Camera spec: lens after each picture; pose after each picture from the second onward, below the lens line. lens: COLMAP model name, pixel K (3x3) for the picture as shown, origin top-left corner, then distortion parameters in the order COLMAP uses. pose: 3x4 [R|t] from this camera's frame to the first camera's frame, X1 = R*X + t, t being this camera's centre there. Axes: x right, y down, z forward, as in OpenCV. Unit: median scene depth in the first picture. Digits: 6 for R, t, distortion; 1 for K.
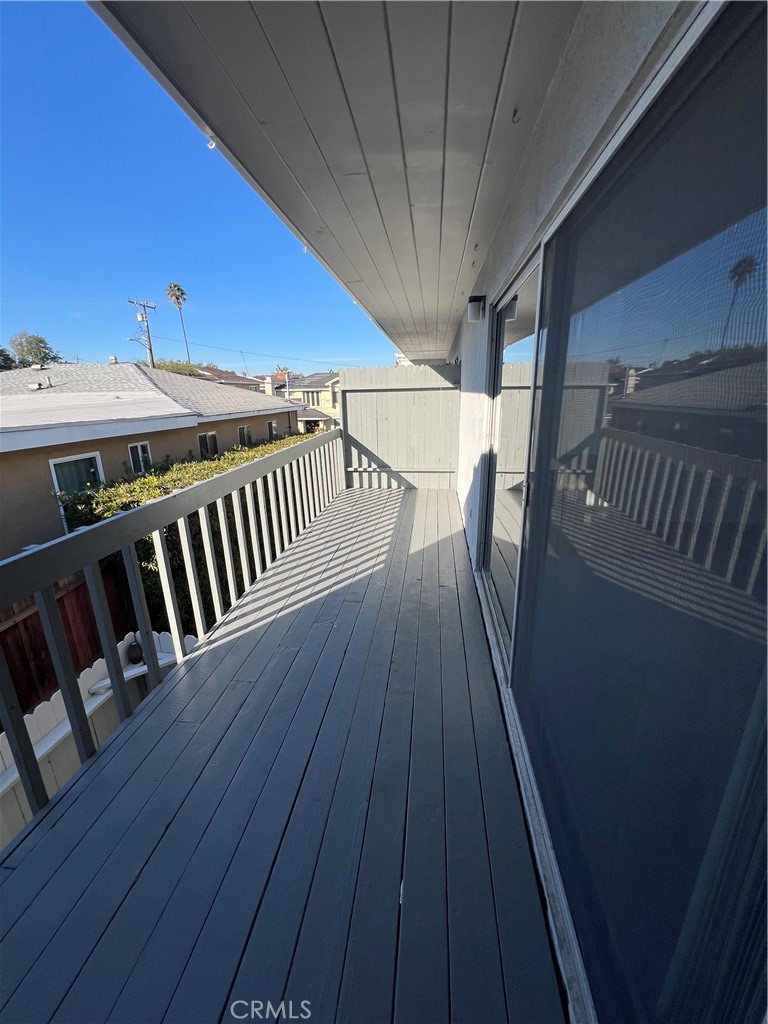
lens RADIAL K [[409.1, 0, 403.3], [0, 409.1, 516.8], [0, 0, 1]] dist [-0.000526, 0.001041]
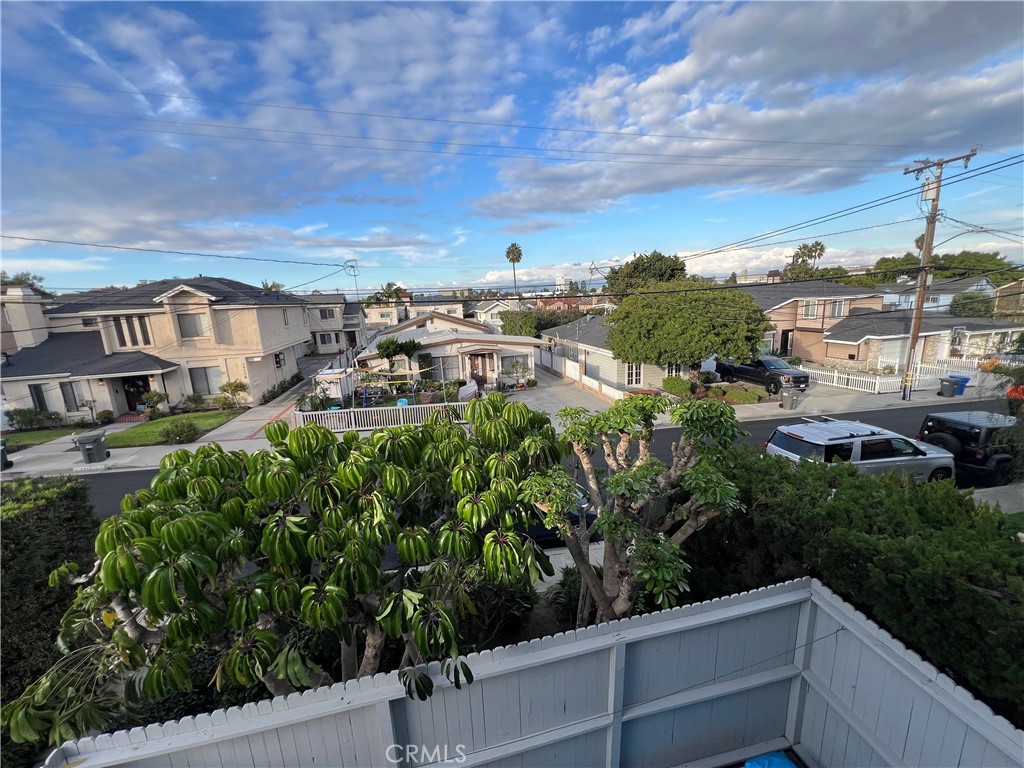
lens RADIAL K [[409.1, 0, 514.1], [0, 409.1, 385.2], [0, 0, 1]] dist [-0.000526, 0.001041]
pose [[0.954356, -0.097867, 0.282181, 0.370699], [0.124935, 0.988971, -0.079541, -0.832118], [-0.271284, 0.111165, 0.956058, 2.708718]]
